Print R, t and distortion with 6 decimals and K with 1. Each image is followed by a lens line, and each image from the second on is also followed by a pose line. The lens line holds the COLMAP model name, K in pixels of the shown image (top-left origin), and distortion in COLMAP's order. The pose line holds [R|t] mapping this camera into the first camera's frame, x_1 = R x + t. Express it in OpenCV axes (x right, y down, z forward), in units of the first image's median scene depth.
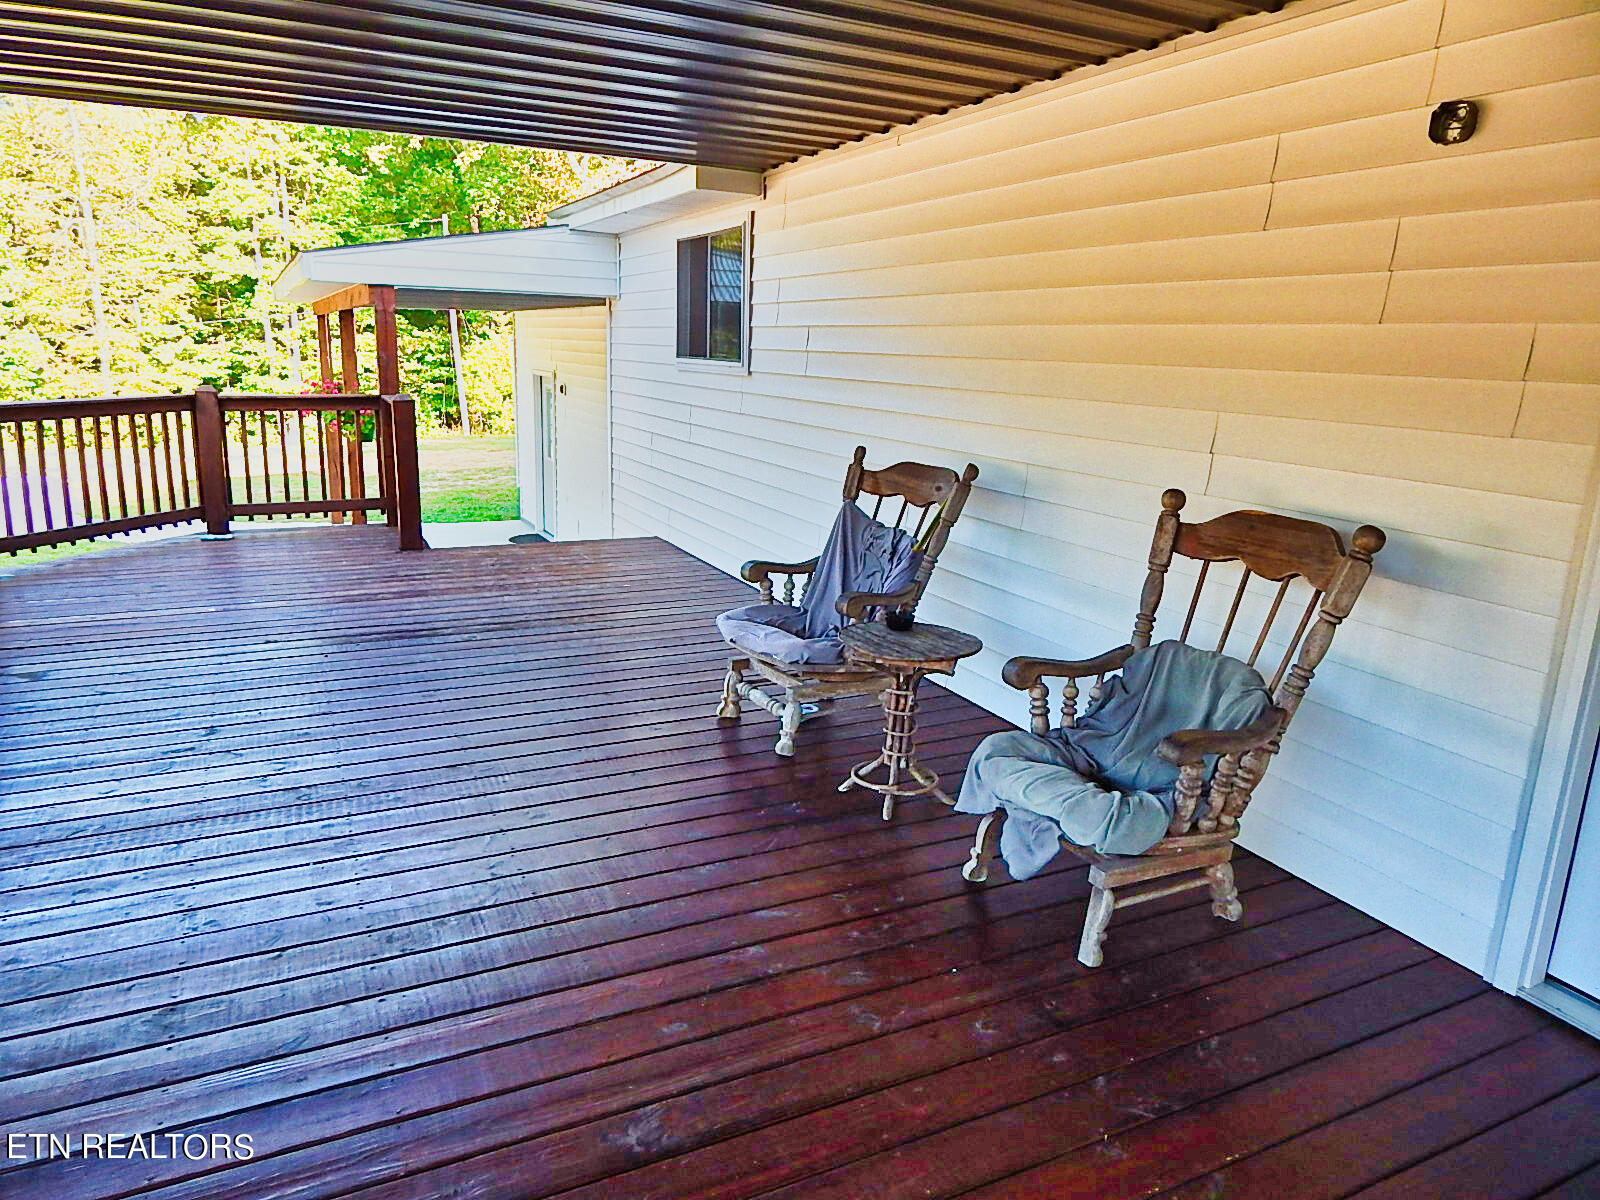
lens RADIAL K [[1056.6, 0, 805.0], [0, 1056.6, 589.4], [0, 0, 1]] dist [-0.003580, -0.003734]
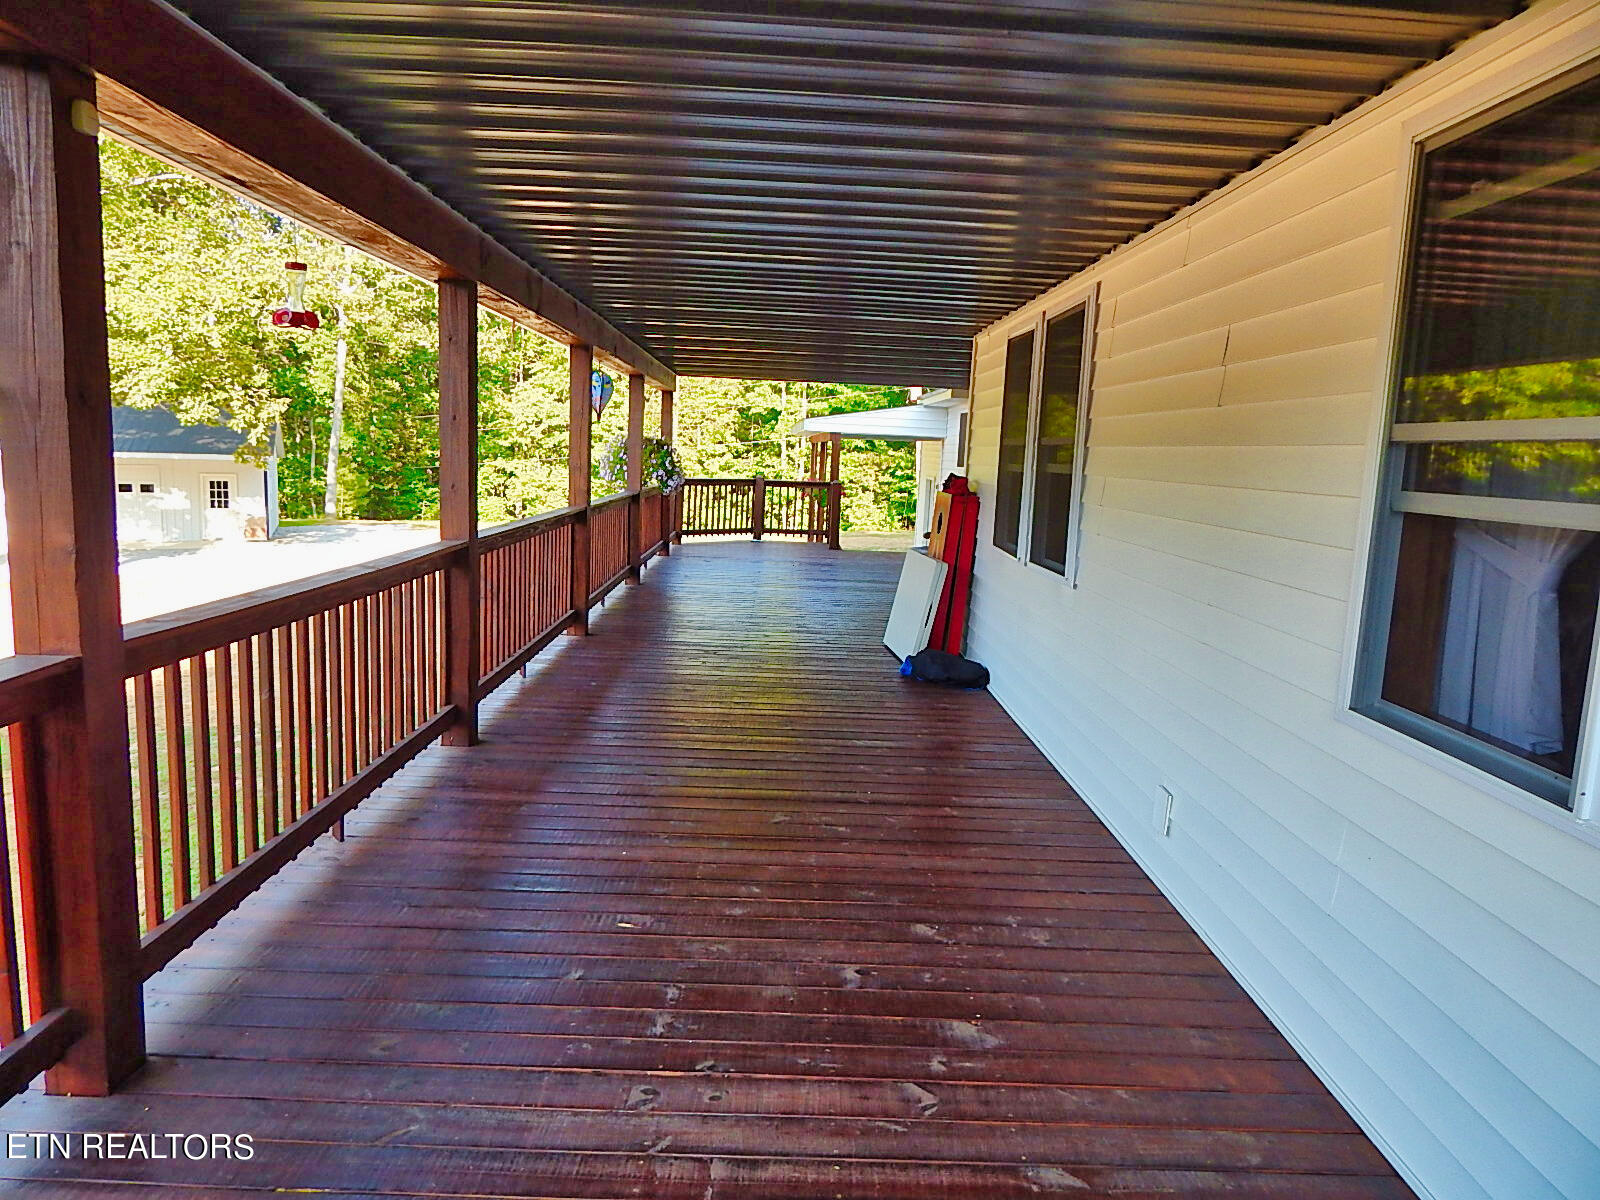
lens RADIAL K [[1056.6, 0, 801.4], [0, 1056.6, 593.3], [0, 0, 1]] dist [-0.003580, -0.003734]
pose [[0.903973, 0.069537, -0.421897, 0.073586], [-0.114384, 0.990055, -0.081902, 0.035026], [0.412006, 0.122295, 0.902937, -0.147889]]
